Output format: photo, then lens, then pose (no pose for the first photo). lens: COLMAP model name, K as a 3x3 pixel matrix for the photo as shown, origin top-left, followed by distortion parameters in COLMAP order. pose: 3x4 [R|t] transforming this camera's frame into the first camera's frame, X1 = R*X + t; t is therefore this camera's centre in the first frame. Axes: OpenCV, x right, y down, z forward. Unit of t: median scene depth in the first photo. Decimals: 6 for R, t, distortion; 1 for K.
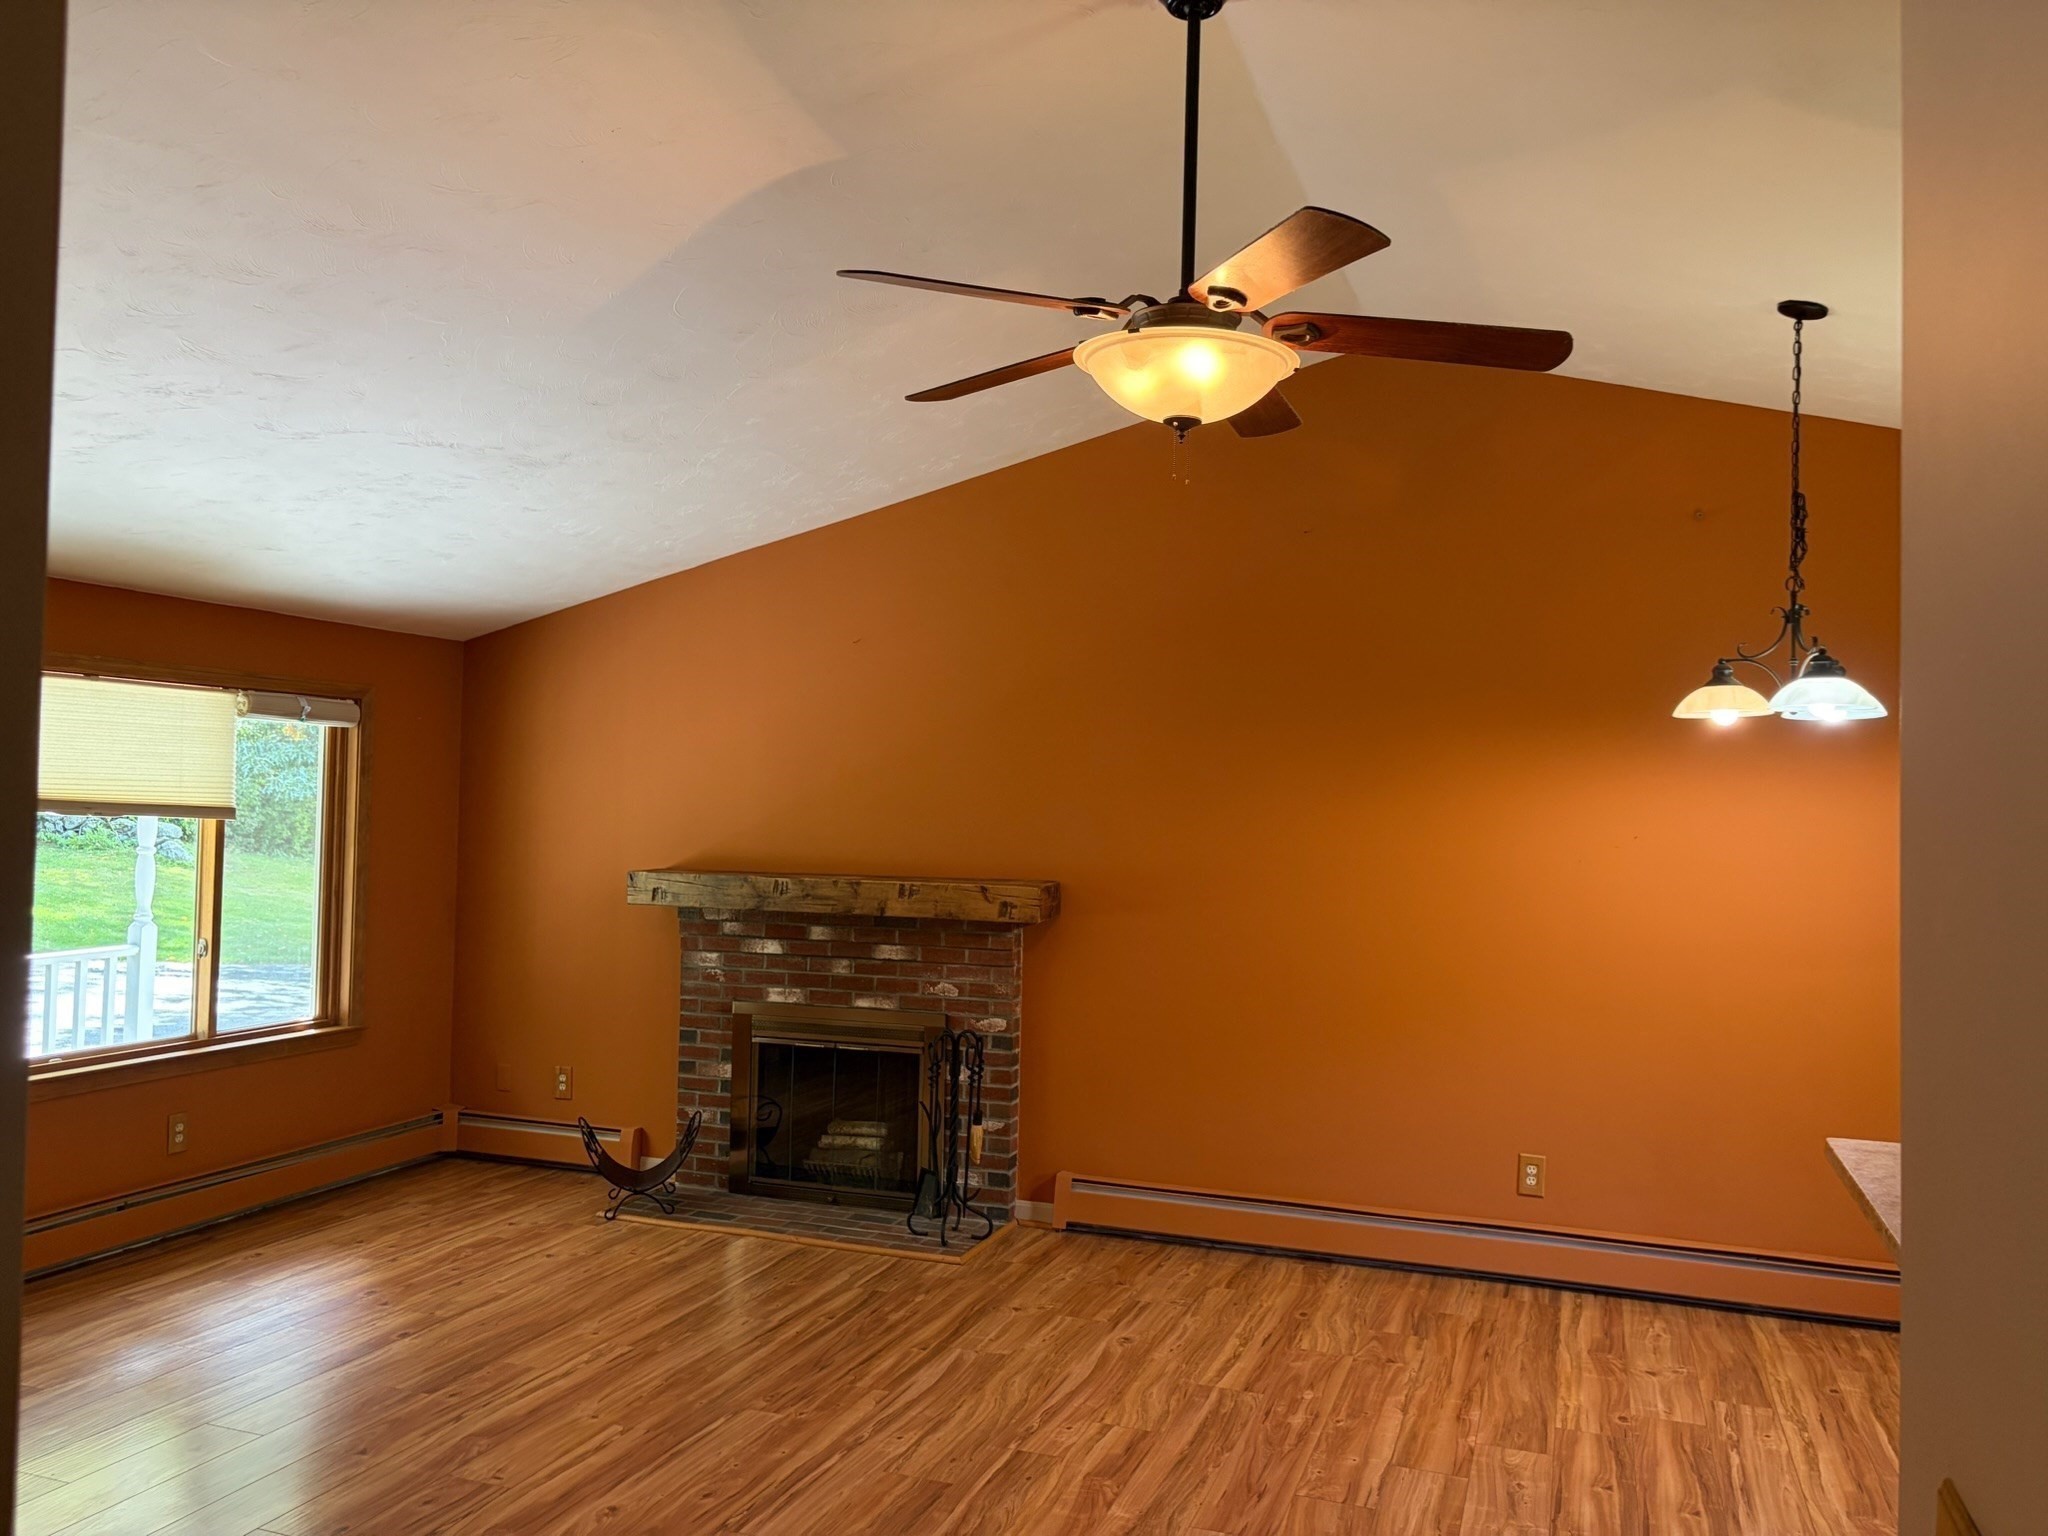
lens RADIAL K [[1543.7, 0, 1036.4], [0, 1543.7, 774.2], [0, 0, 1]] dist [0.053990, -0.060796]
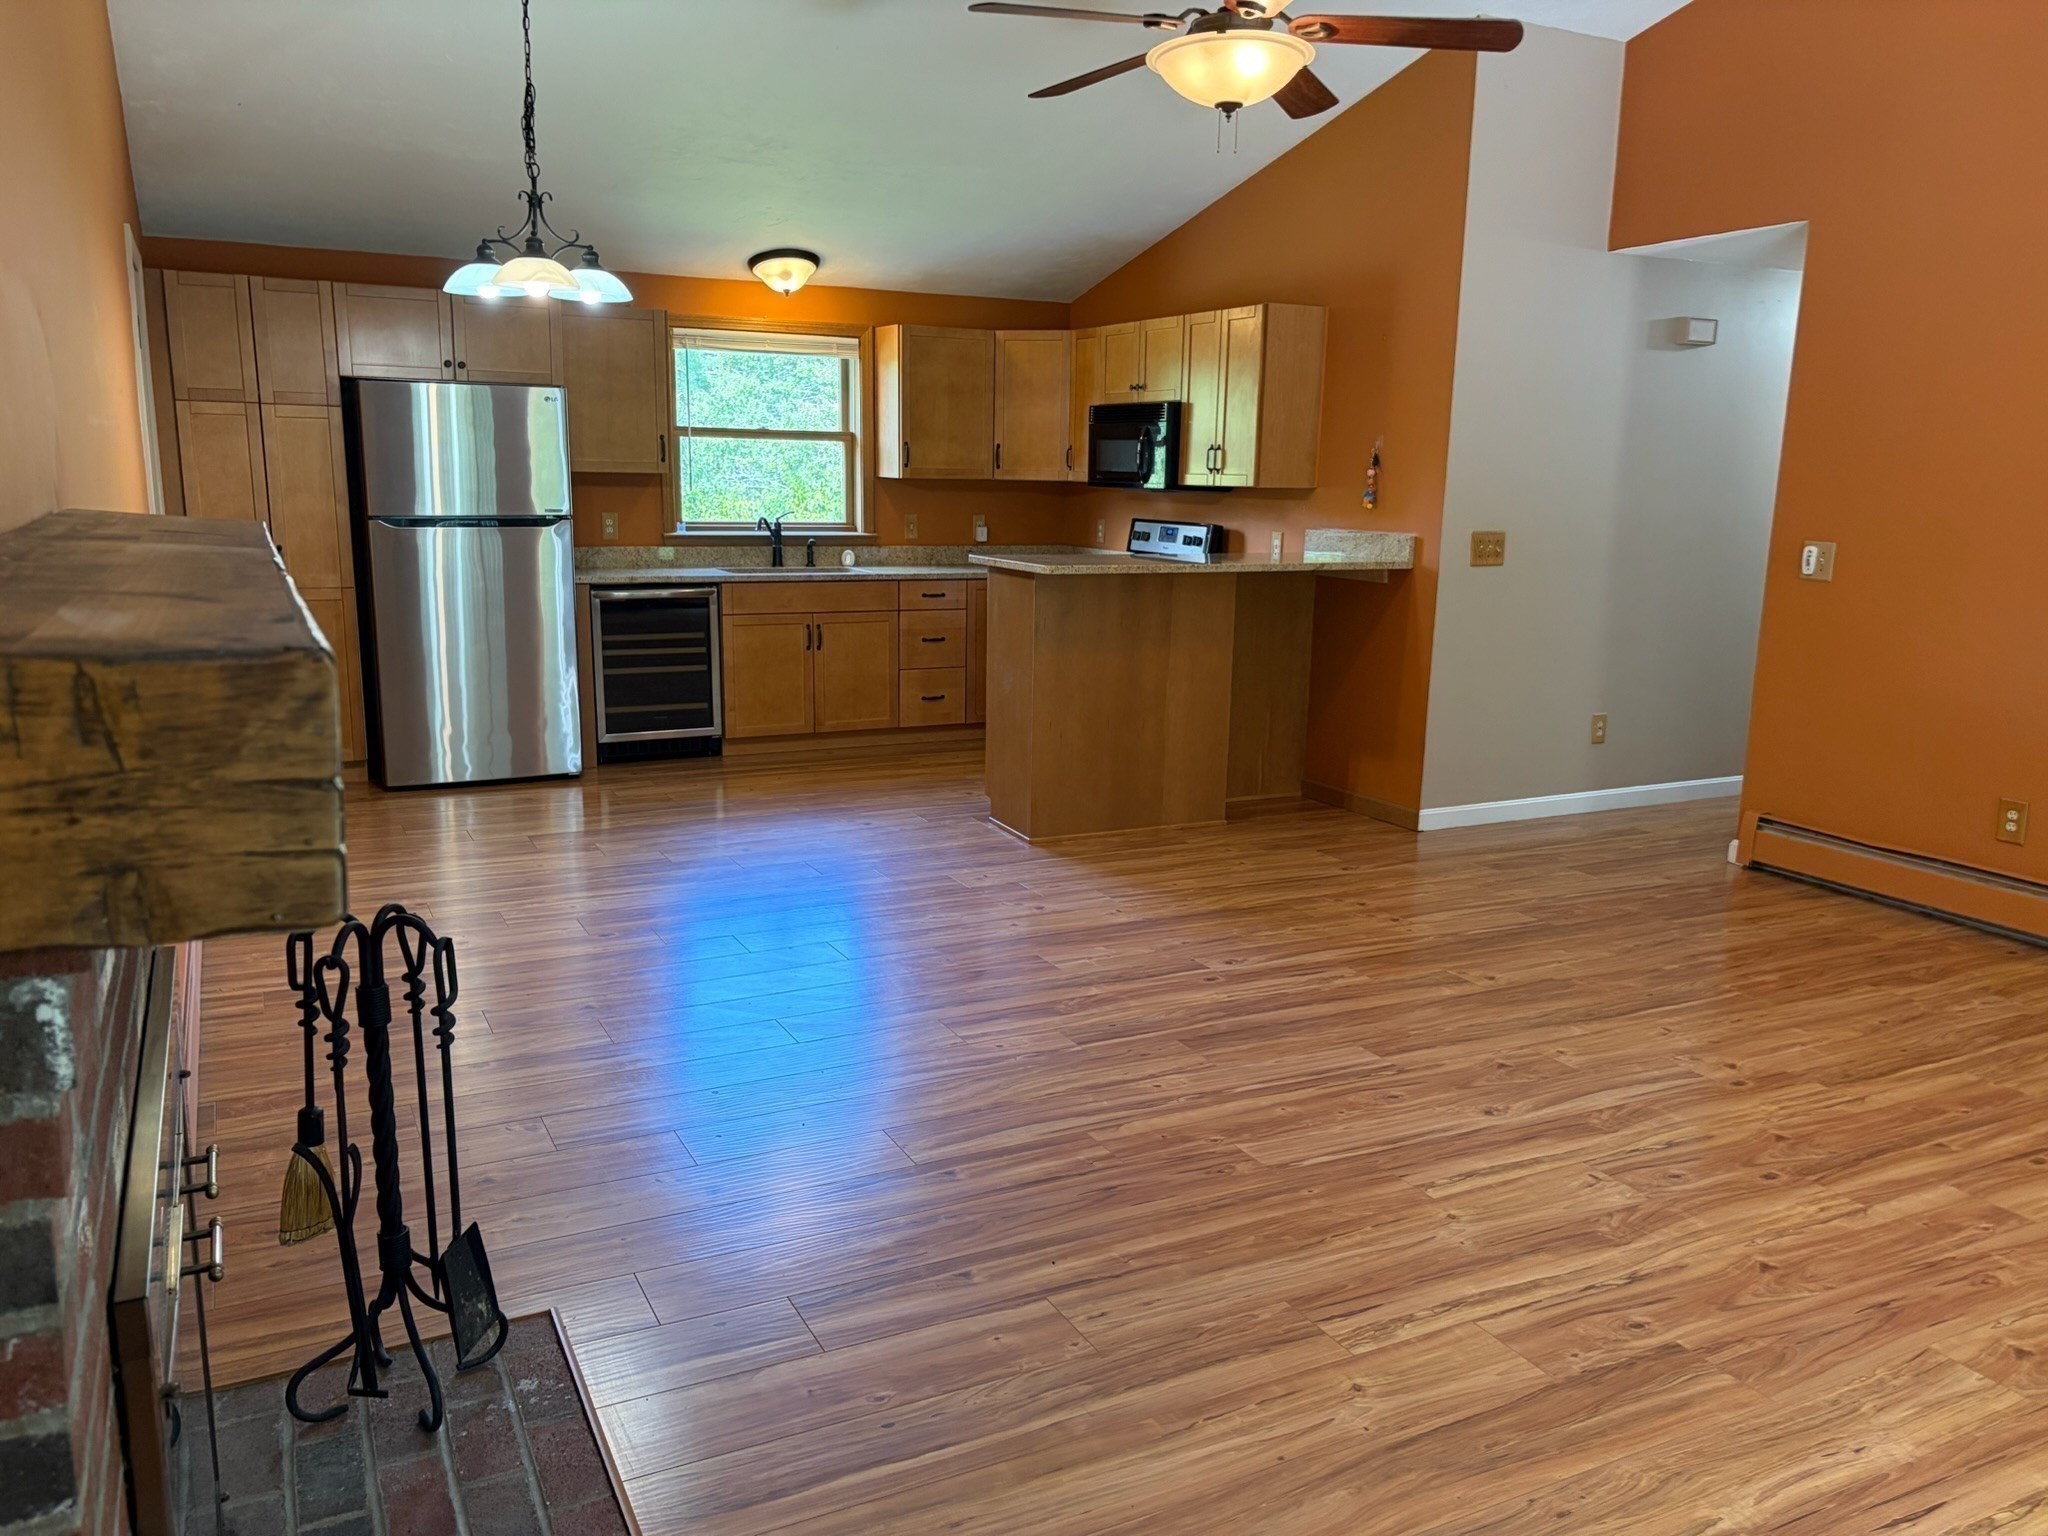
lens RADIAL K [[1543.7, 0, 1028.7], [0, 1543.7, 768.5], [0, 0, 1]] dist [0.053990, -0.060796]
pose [[-0.724987, -0.165781, 0.668514, -0.601900], [-0.052438, 0.981069, 0.186421, 0.074429], [-0.686763, 0.100098, -0.719956, 1.662248]]
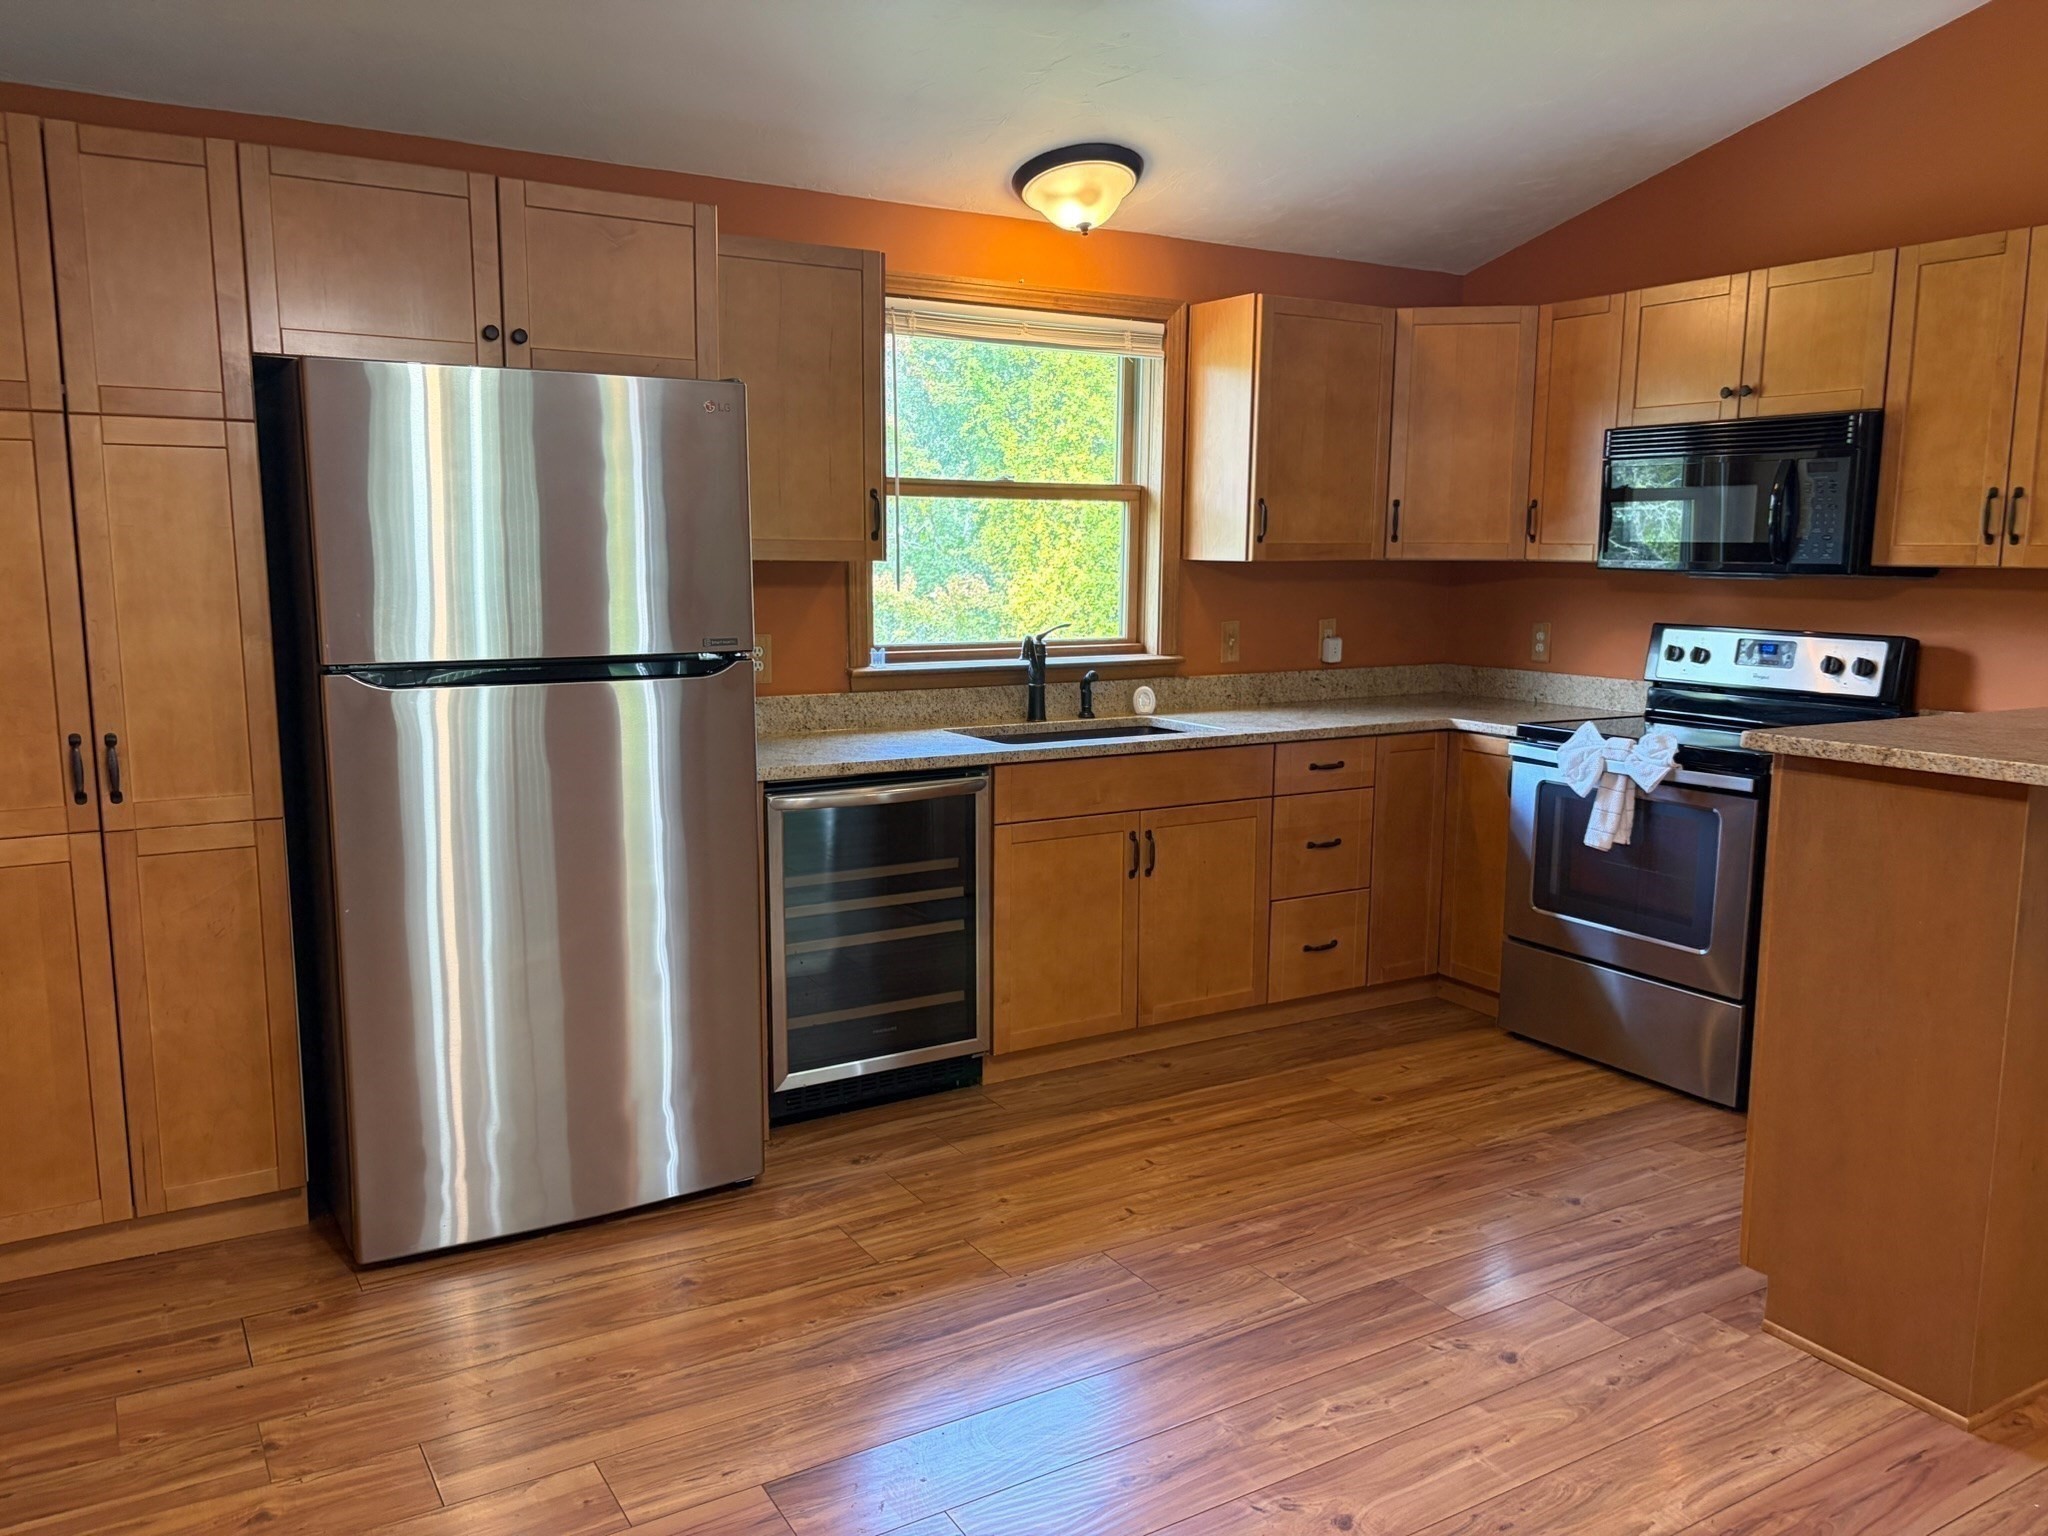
lens RADIAL K [[1543.7, 0, 1030.0], [0, 1543.7, 767.9], [0, 0, 1]] dist [0.053990, -0.060796]
pose [[-0.779048, -0.113104, 0.616678, 0.294523], [-0.039860, 0.990539, 0.131318, 0.094142], [-0.625696, 0.077722, -0.776185, 1.308078]]
